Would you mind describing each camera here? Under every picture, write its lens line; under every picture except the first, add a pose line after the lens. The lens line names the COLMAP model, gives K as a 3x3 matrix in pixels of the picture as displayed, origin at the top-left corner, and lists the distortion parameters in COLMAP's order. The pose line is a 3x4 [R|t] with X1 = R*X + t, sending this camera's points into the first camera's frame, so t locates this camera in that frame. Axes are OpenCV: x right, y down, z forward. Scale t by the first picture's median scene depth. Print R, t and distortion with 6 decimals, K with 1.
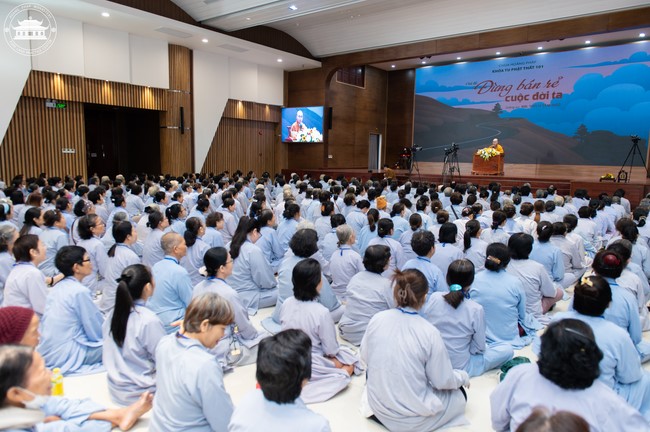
lens RADIAL K [[451.3, 0, 325.0], [0, 451.3, 216.0], [0, 0, 1]] dist [0.004105, 0.000318]
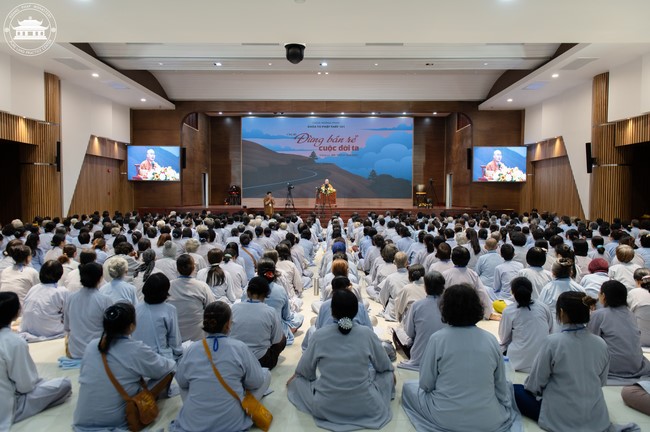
lens RADIAL K [[451.3, 0, 325.0], [0, 451.3, 216.0], [0, 0, 1]] dist [0.004105, 0.000318]
pose [[0.792241, -0.041441, 0.608800, -0.385757], [0.087849, 0.995044, -0.046588, -0.005914], [-0.603852, 0.090391, 0.791955, -0.013840]]
